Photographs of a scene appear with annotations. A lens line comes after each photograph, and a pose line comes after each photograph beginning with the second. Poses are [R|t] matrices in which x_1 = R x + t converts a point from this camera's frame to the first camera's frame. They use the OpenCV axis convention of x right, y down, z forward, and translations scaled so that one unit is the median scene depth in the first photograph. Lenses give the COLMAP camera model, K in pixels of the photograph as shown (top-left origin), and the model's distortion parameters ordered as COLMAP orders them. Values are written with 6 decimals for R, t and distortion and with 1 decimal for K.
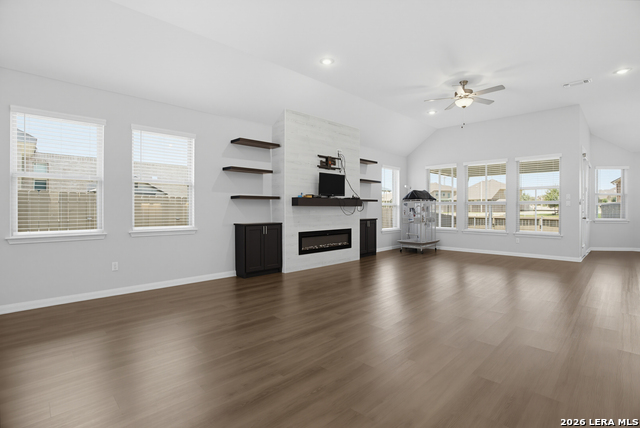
lens RADIAL K [[314.8, 0, 316.7], [0, 314.8, 209.0], [0, 0, 1]] dist [-0.037426, 0.005421]
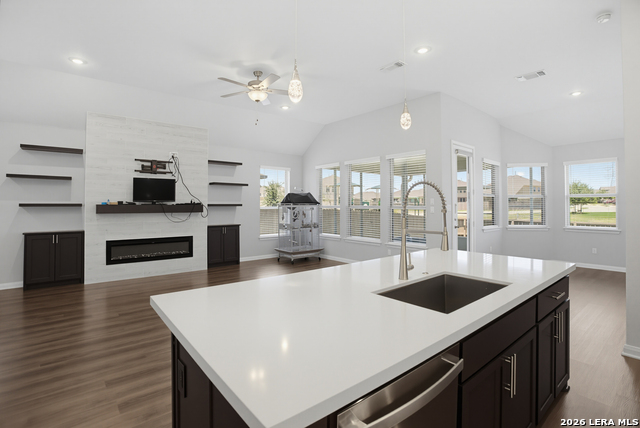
lens RADIAL K [[314.8, 0, 308.2], [0, 314.8, 203.0], [0, 0, 1]] dist [-0.037426, 0.005421]
pose [[0.994782, -0.002187, -0.102005, 0.624944], [0.000981, 0.999929, -0.011870, -0.028492], [0.102024, 0.011708, 0.994713, 0.126740]]
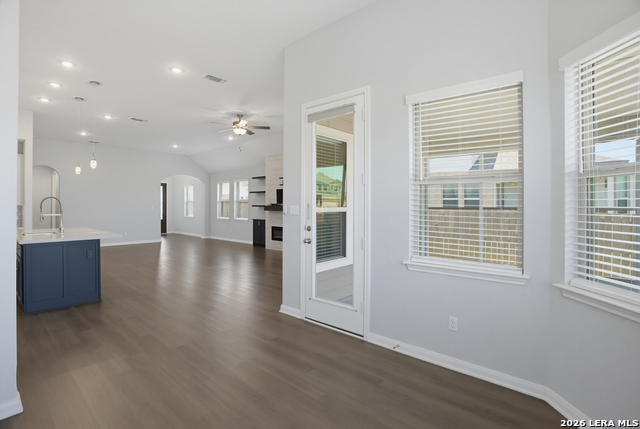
lens RADIAL K [[314.8, 0, 320.8], [0, 314.8, 207.7], [0, 0, 1]] dist [-0.037426, 0.005421]
pose [[0.095058, 0.002522, -0.995469, 1.593101], [-0.006855, 0.999975, 0.001879, -0.029248], [0.995448, 0.006646, 0.095073, 1.075367]]
